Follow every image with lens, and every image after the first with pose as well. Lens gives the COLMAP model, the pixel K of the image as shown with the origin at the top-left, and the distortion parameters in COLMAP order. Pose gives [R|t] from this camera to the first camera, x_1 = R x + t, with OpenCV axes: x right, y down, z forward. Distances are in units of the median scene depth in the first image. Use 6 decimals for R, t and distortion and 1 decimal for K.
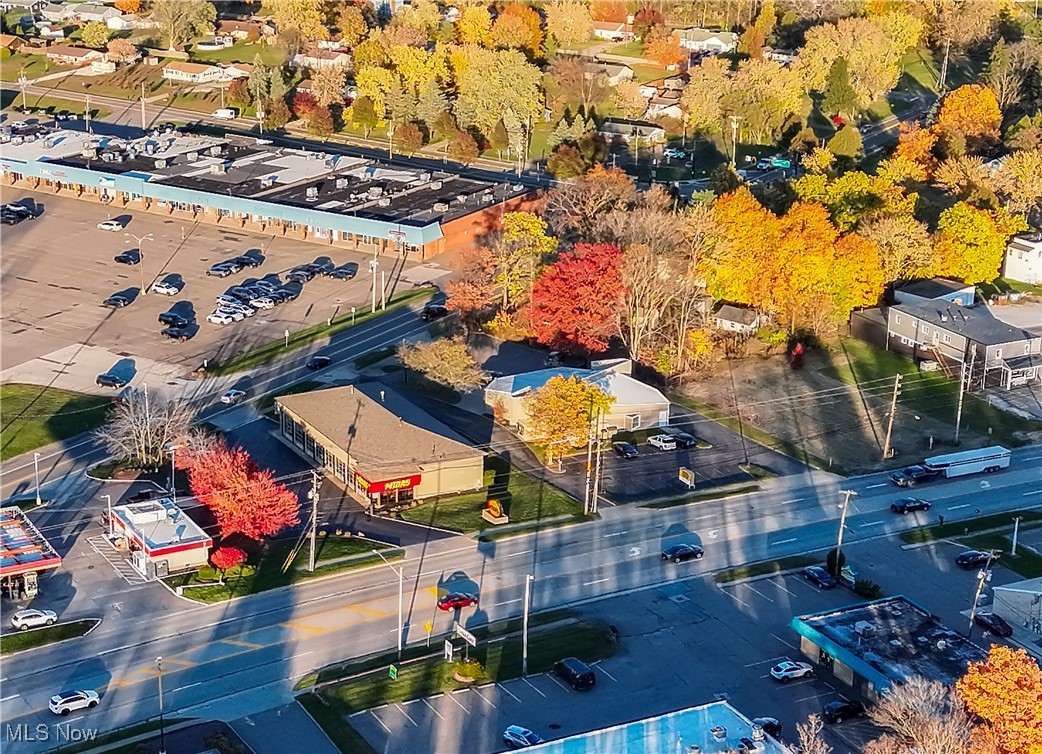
lens RADIAL K [[1974.9, 0, 478.8], [0, 1974.9, 415.2], [0, 0, 1]] dist [0.252731, -0.963642]
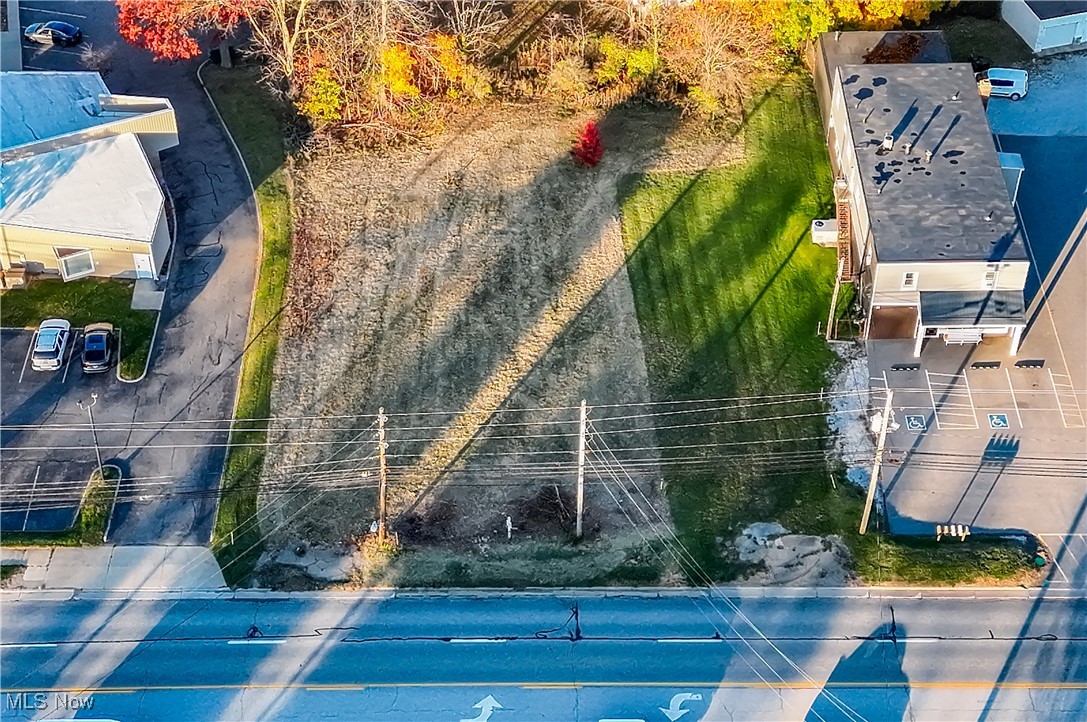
lens RADIAL K [[1891.9, 0, 556.6], [0, 1891.9, 424.6], [0, 0, 1]] dist [0.230353, -1.156583]
pose [[0.902430, 0.301107, -0.308146, 0.293070], [-0.141640, 0.882819, 0.447849, -0.162792], [0.406888, -0.360506, 0.839331, 0.527676]]
